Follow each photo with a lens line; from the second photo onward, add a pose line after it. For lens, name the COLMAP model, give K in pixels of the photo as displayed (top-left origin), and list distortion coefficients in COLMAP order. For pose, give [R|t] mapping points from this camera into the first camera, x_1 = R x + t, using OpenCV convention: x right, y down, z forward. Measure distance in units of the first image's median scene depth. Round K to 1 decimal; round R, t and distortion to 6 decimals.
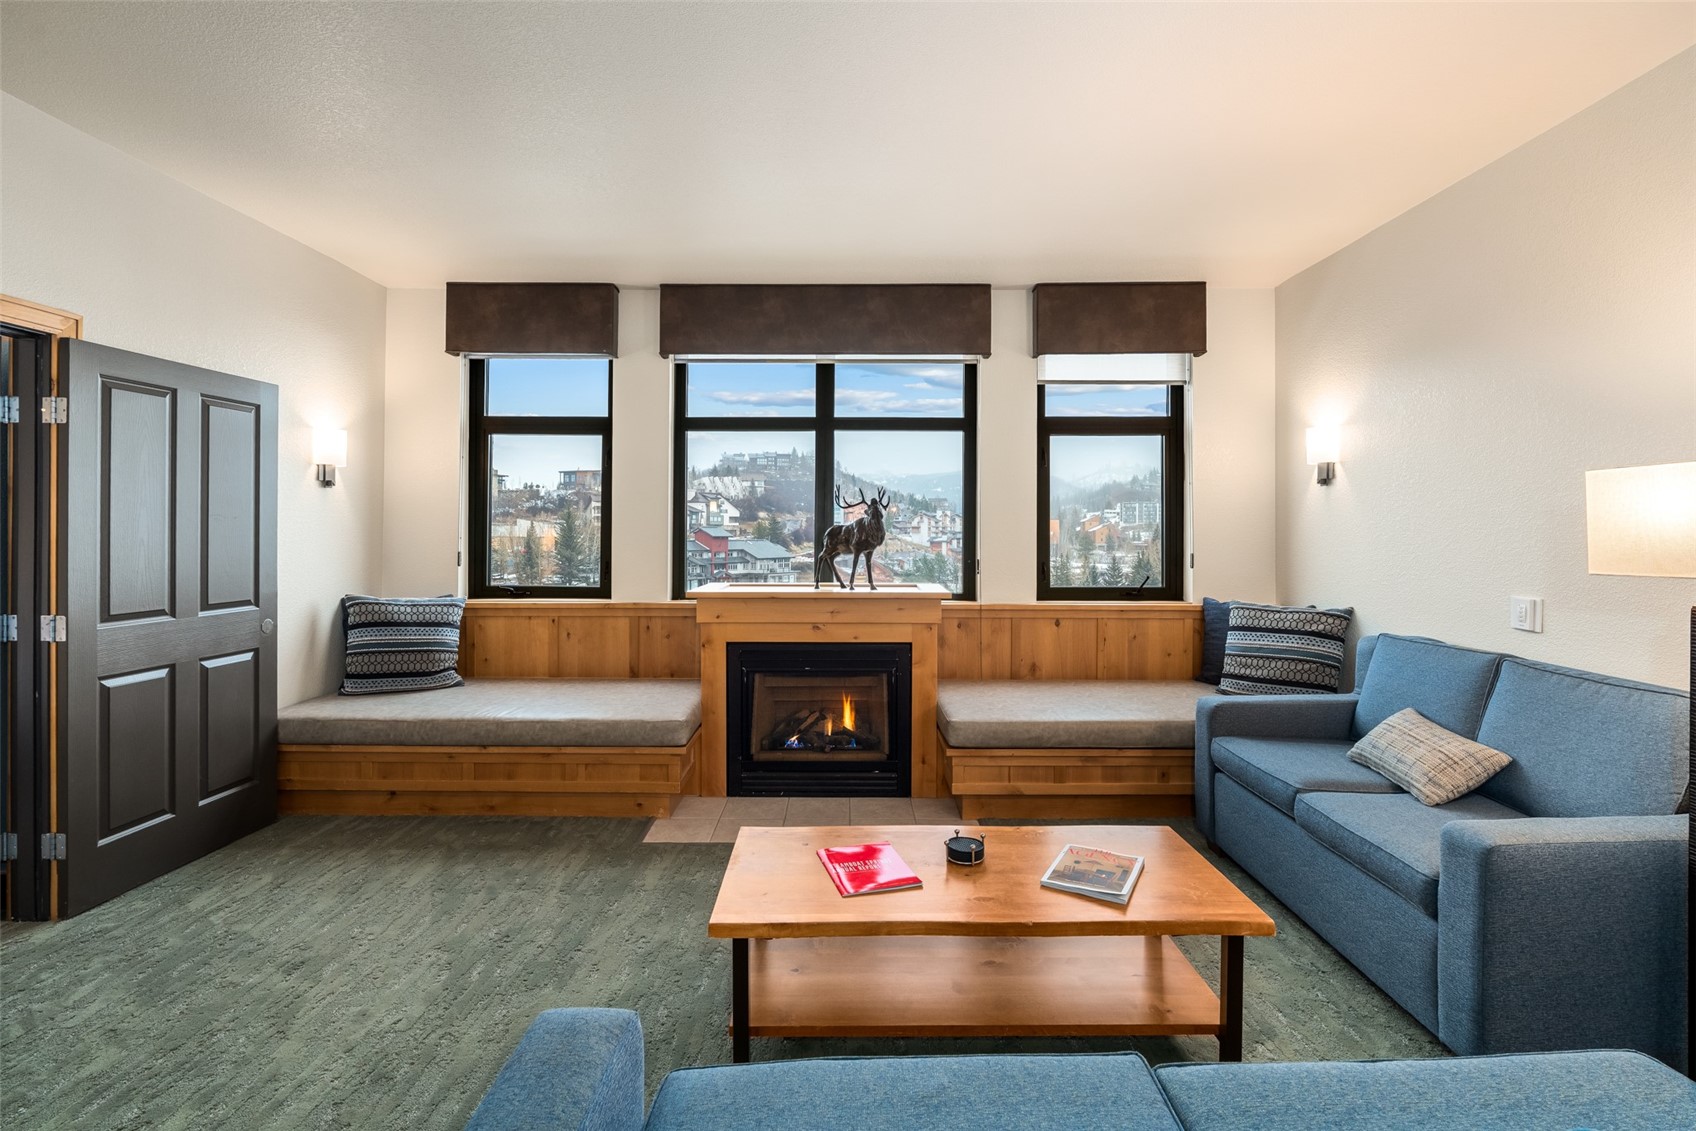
lens RADIAL K [[788.9, 0, 837.5], [0, 788.9, 525.1], [0, 0, 1]] dist [-0.003710, 0.000239]
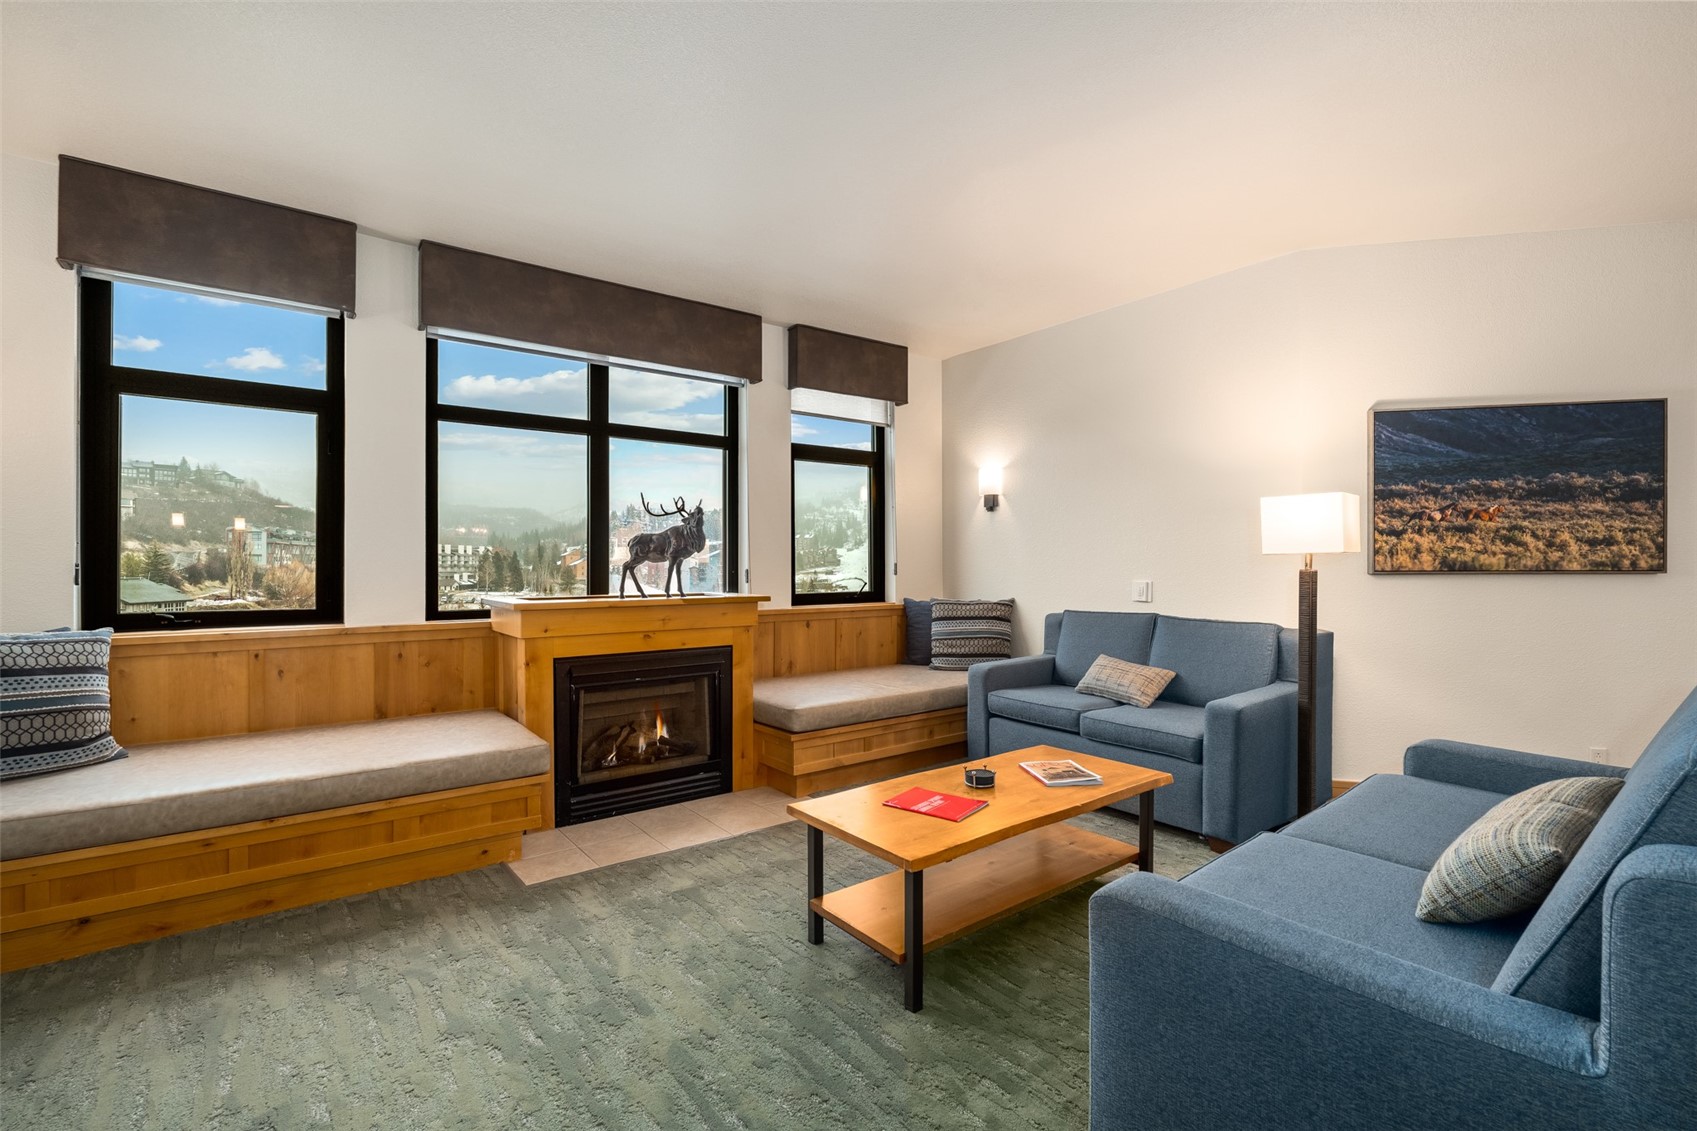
lens RADIAL K [[787.5, 0, 848.5], [0, 787.5, 565.5], [0, 0, 1]] dist [-0.001601, -0.000147]
pose [[0.782628, -0.004780, 0.622471, -0.420397], [0.000759, 0.999977, 0.006725, 0.034603], [-0.622489, -0.004791, 0.782614, 0.079195]]
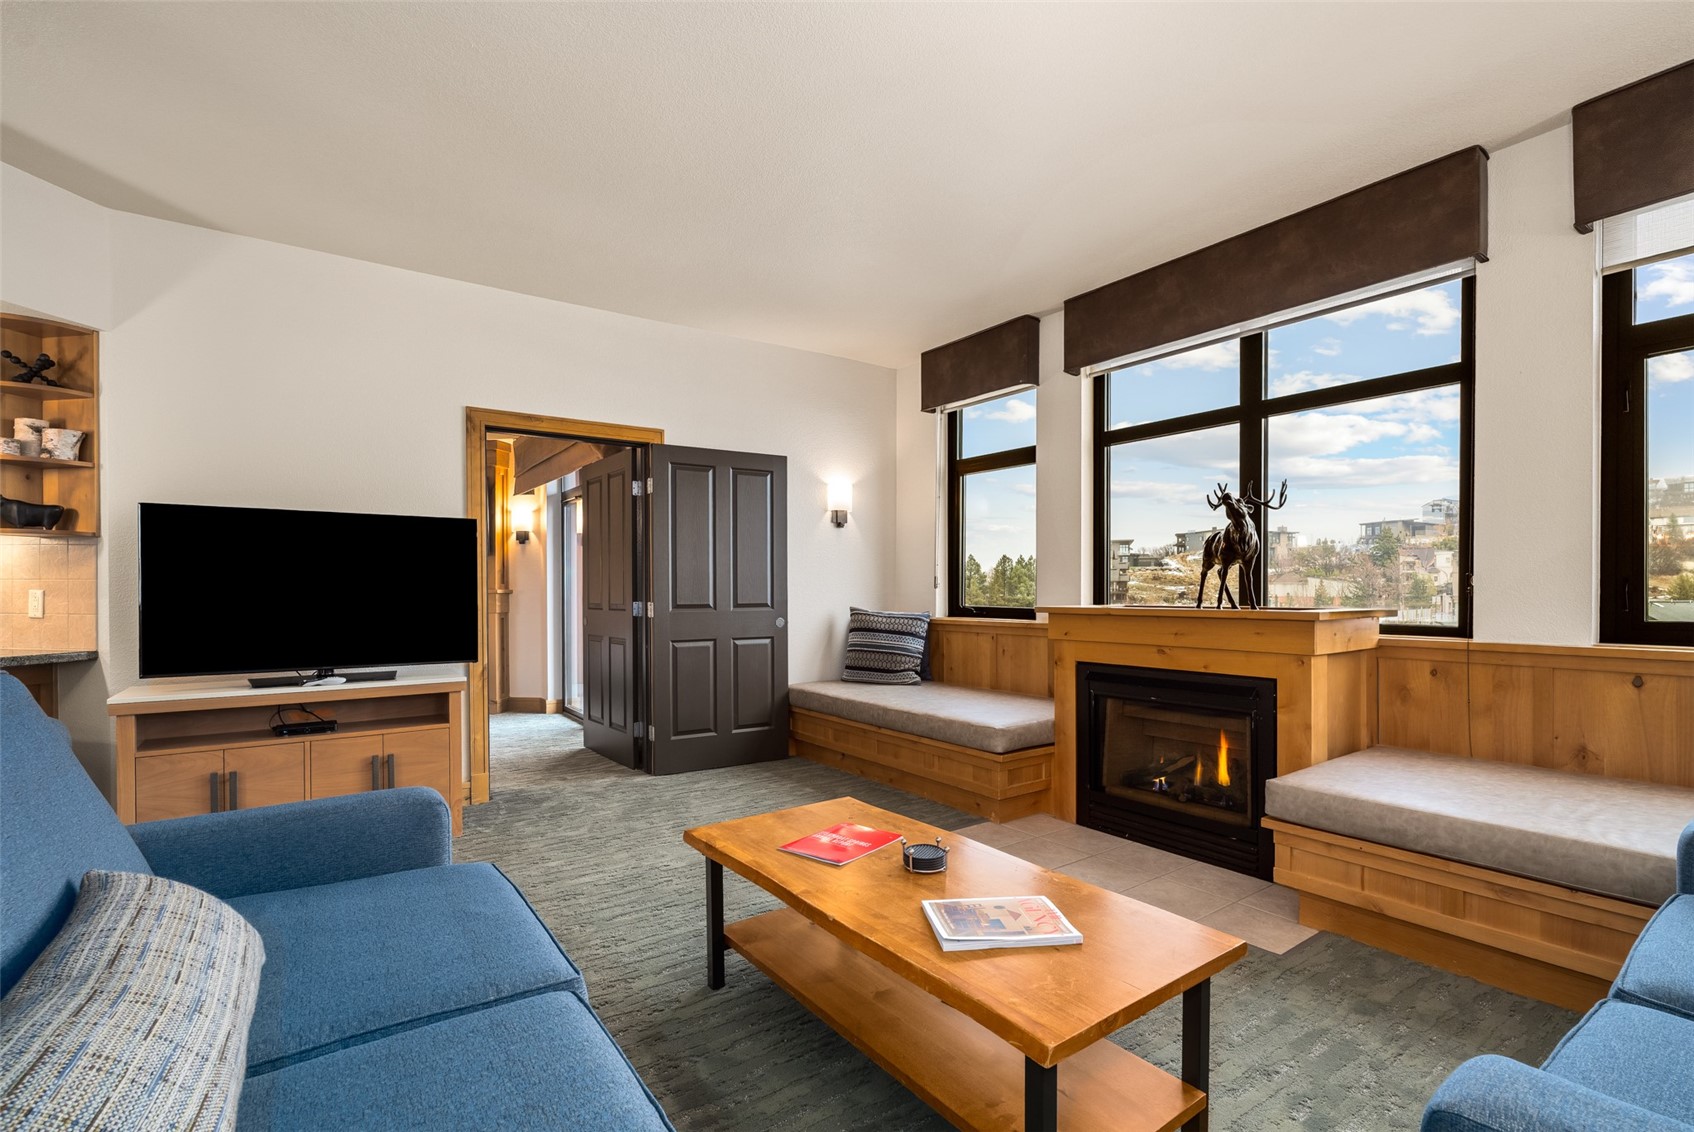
lens RADIAL K [[777.0, 0, 847.8], [0, 777.0, 596.9], [0, 0, 1]] dist [-0.003072, -0.000354]
pose [[0.580854, 0.003286, -0.814001, 0.440557], [0.006538, 0.999941, 0.008702, 0.059130], [0.813982, -0.010376, 0.580798, 0.227816]]
